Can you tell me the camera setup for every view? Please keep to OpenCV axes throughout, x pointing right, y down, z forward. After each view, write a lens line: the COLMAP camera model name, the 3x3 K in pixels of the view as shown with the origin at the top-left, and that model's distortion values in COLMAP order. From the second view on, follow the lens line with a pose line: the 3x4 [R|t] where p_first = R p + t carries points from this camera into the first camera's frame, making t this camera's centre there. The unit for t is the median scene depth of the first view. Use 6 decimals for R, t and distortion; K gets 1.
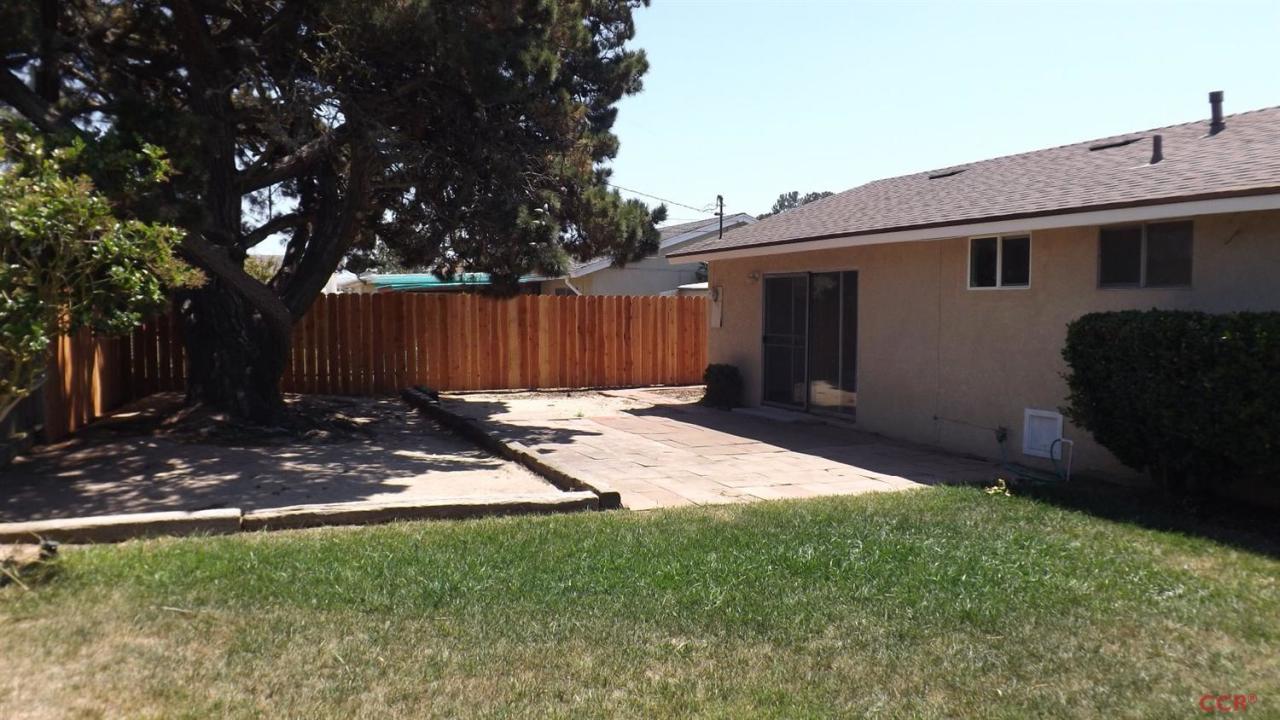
lens RADIAL K [[981.9, 0, 640.0], [0, 981.9, 360.0], [0, 0, 1]] dist [-0.055102, -0.002629]
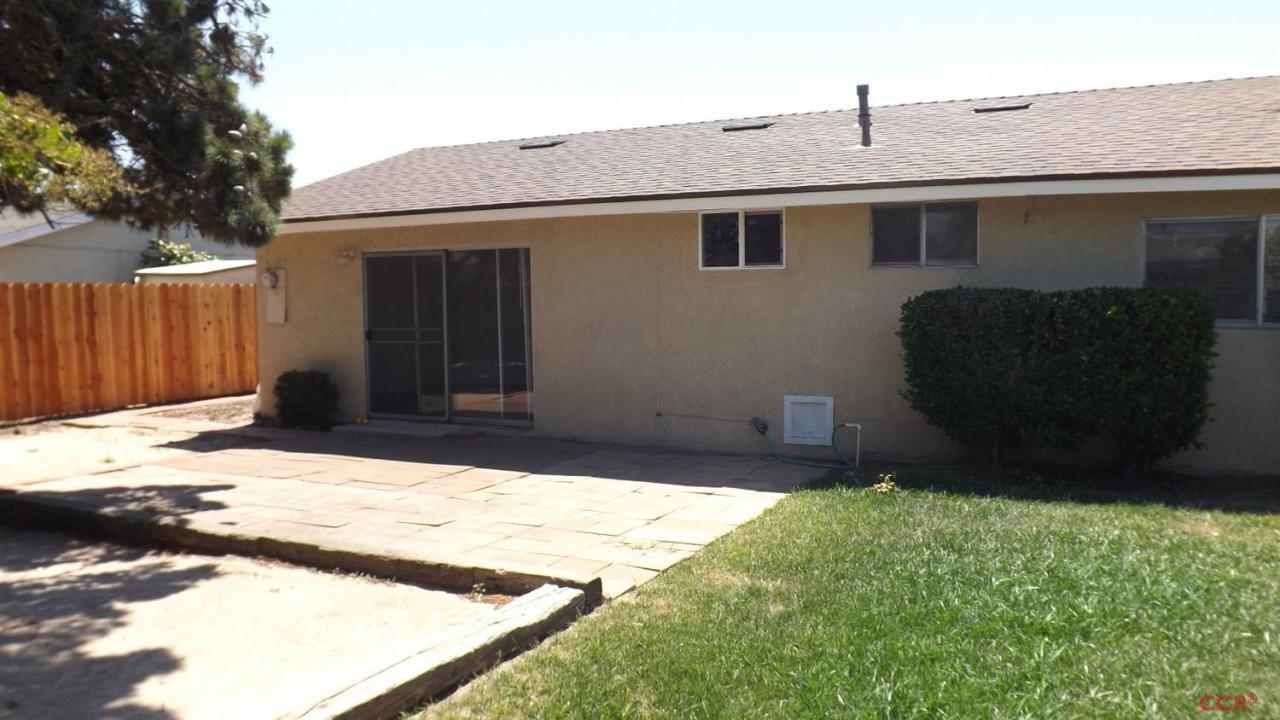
lens RADIAL K [[961.5, 0, 640.2], [0, 961.5, 356.6], [0, 0, 1]] dist [-0.075043, -0.000464]
pose [[0.729436, -0.056088, 0.681746, -0.267996], [0.050272, 0.998333, 0.028345, -0.016754], [-0.682199, 0.013597, 0.731040, 0.330754]]
